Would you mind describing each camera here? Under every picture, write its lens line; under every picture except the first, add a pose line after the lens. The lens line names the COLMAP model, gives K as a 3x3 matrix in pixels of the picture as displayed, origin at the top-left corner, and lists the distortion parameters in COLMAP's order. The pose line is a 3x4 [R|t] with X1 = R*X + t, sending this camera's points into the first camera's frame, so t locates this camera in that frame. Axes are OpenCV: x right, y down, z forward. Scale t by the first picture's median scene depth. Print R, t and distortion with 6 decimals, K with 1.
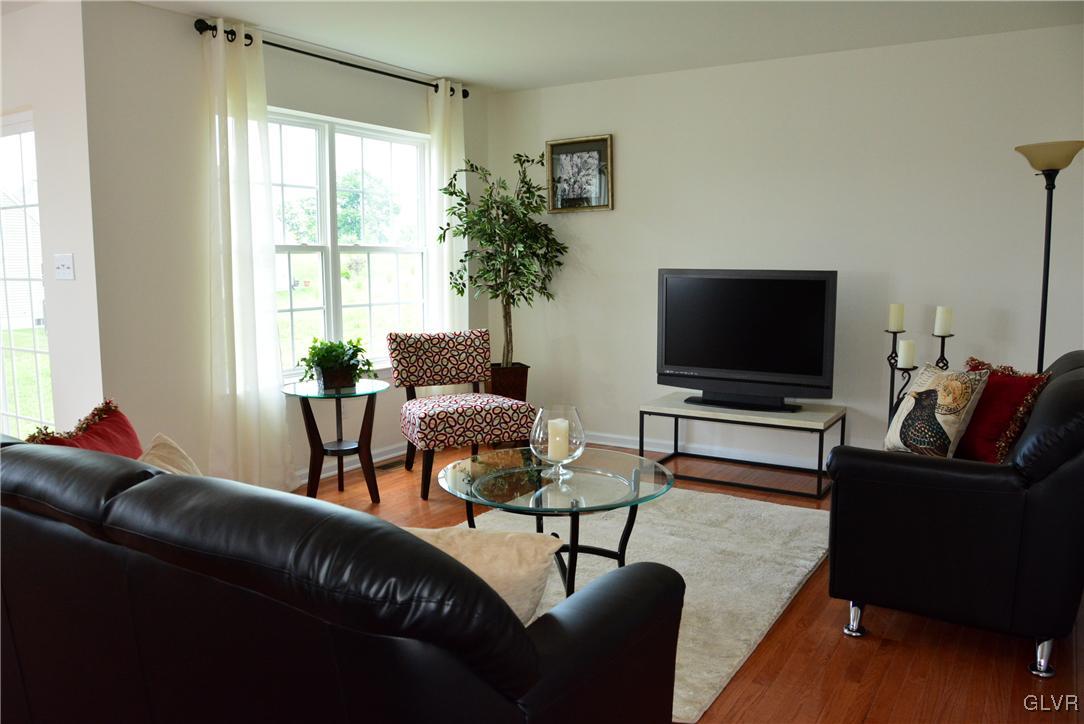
lens RADIAL K [[843.1, 0, 548.7], [0, 843.1, 364.5], [0, 0, 1]] dist [-0.032170, -0.004636]
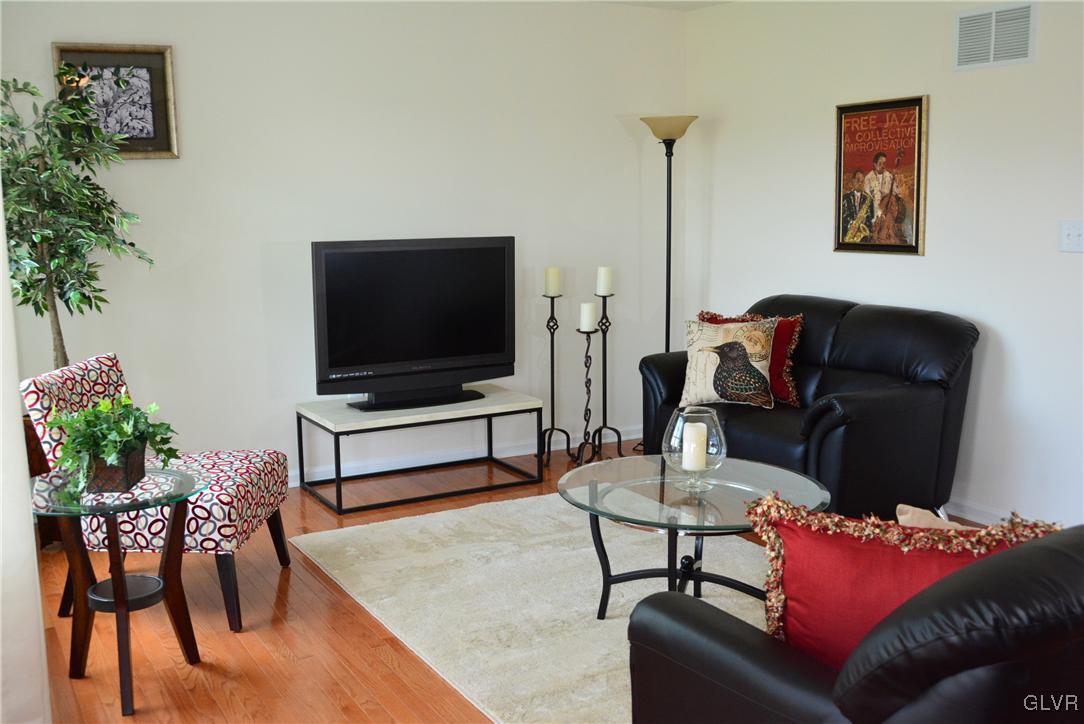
lens RADIAL K [[1097.2, 0, 544.2], [0, 1097.2, 359.6], [0, 0, 1]] dist [-0.028504, -0.003905]
pose [[0.466993, -0.135597, 0.873803, -0.683220], [0.118820, 0.988833, 0.089946, -0.078737], [-0.876242, 0.061821, 0.477890, 0.387750]]
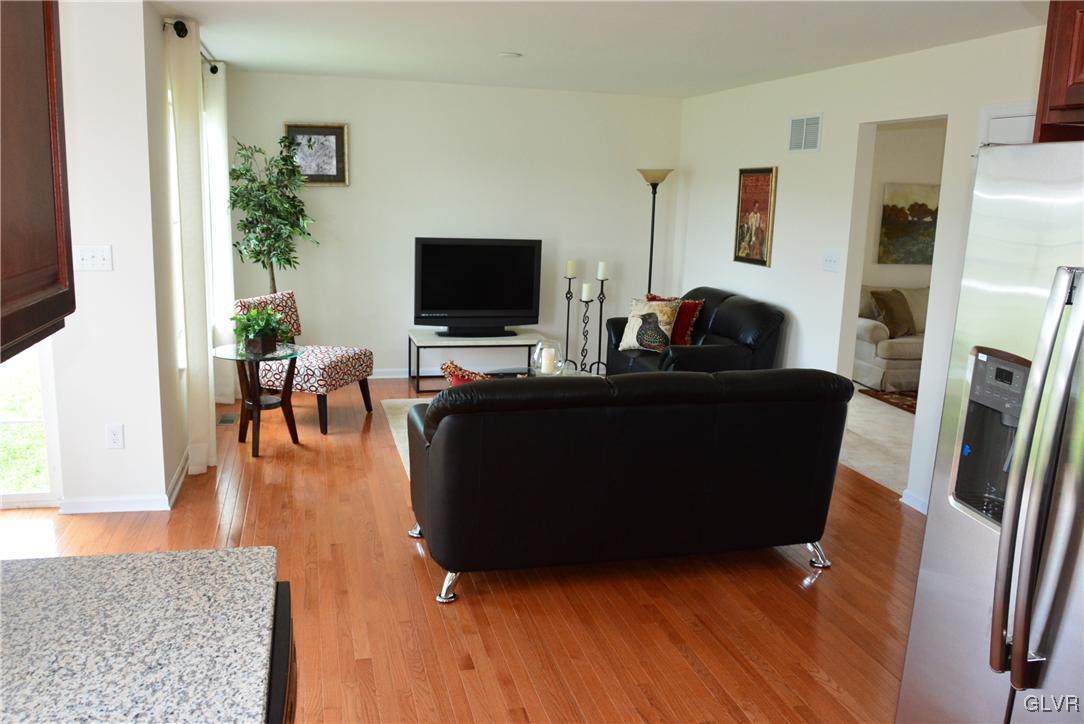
lens RADIAL K [[897.1, 0, 548.2], [0, 897.1, 362.9], [0, 0, 1]] dist [-0.026204, -0.006000]
pose [[0.680242, -0.117956, 0.723434, -0.819314], [0.057328, 0.992505, 0.107923, -0.062381], [-0.730742, -0.031941, 0.681906, -0.121568]]
